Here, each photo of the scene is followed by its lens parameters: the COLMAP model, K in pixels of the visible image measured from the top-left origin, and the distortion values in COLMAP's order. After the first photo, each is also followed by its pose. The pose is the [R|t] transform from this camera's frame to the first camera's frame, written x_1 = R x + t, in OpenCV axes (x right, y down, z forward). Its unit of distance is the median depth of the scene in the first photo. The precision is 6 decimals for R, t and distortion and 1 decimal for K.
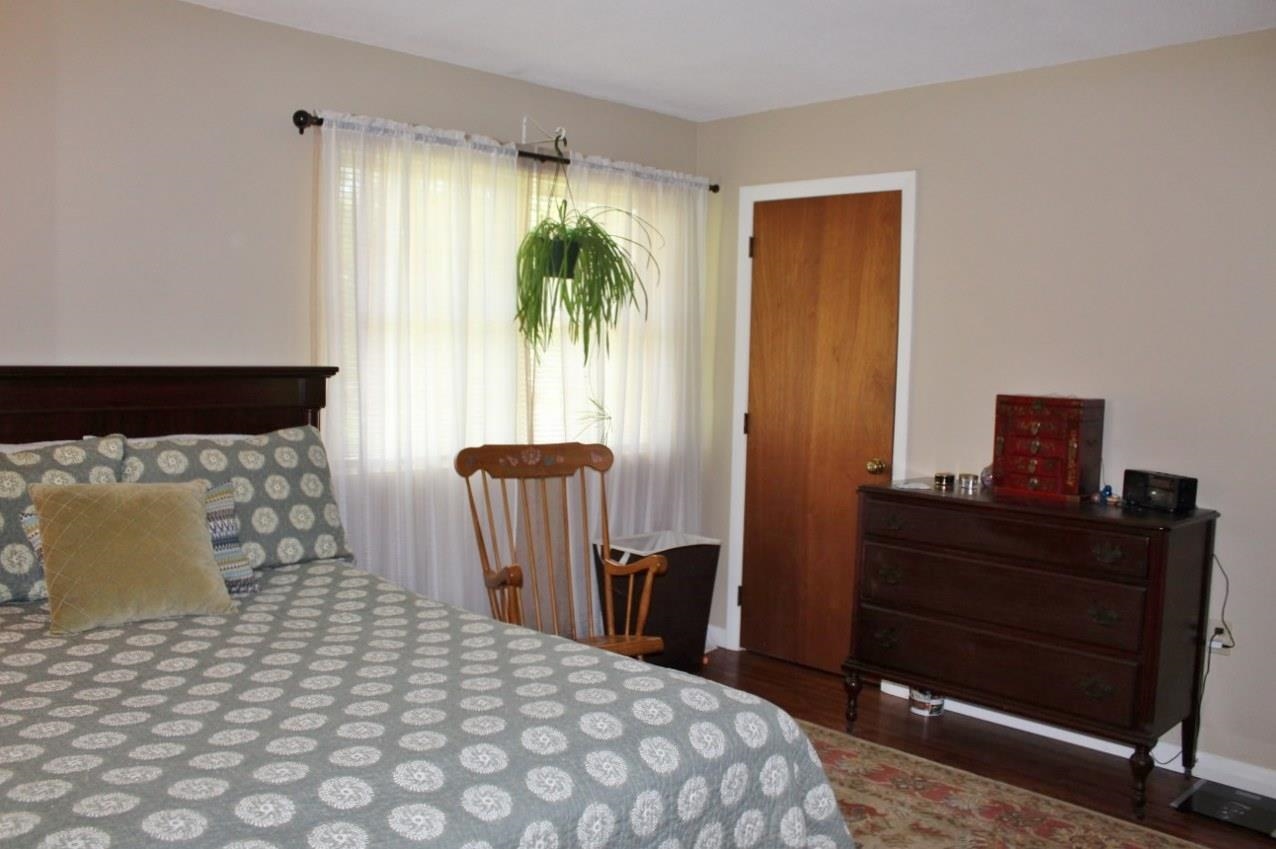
lens RADIAL K [[1081.5, 0, 638.0], [0, 1081.5, 424.5], [0, 0, 1]] dist [-0.169980, 0.171766]
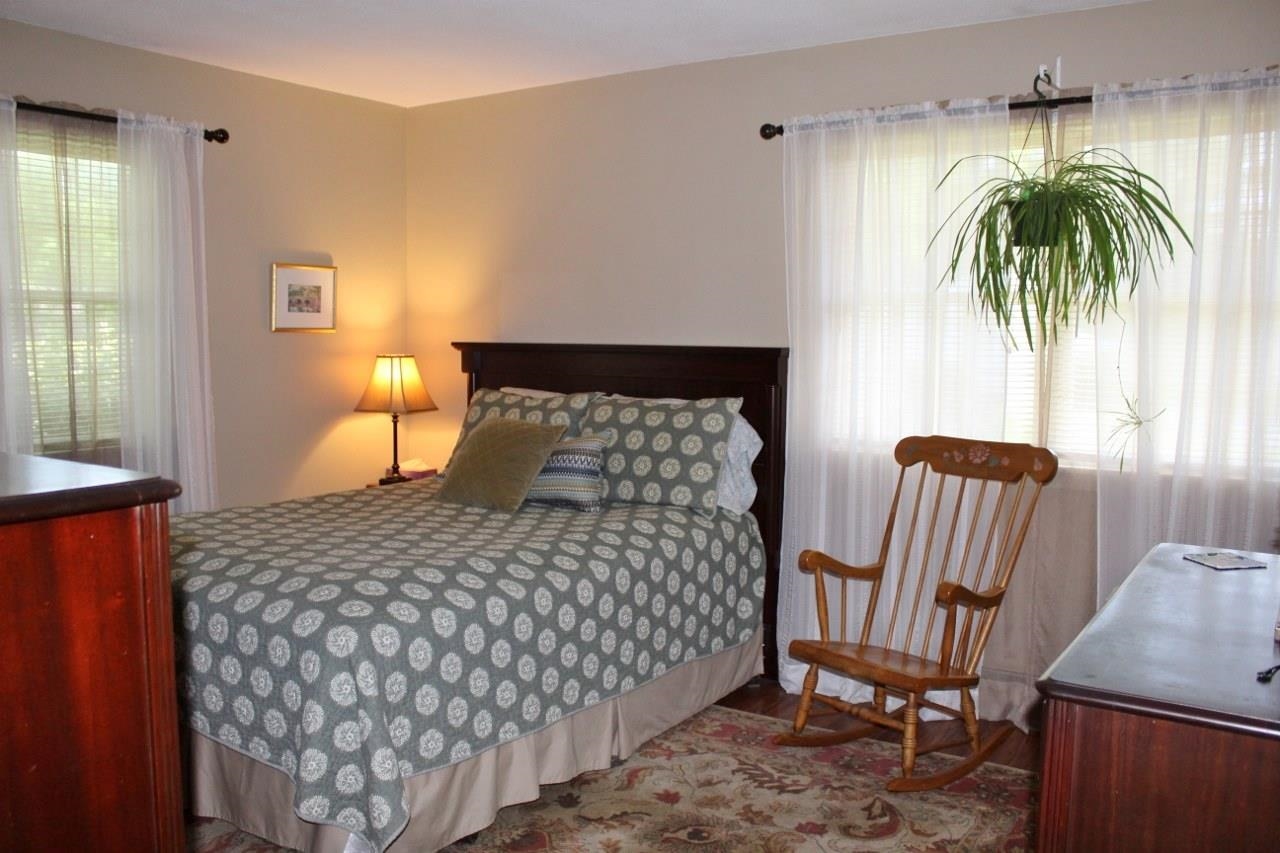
lens RADIAL K [[1084.9, 0, 640.0], [0, 1084.9, 426.5], [0, 0, 1]] dist [-0.169980, 0.171766]
pose [[0.198164, 0.069922, -0.977672, 0.720310], [-0.068975, 0.995974, 0.057251, -0.024315], [0.977739, 0.056090, 0.202189, 0.576084]]
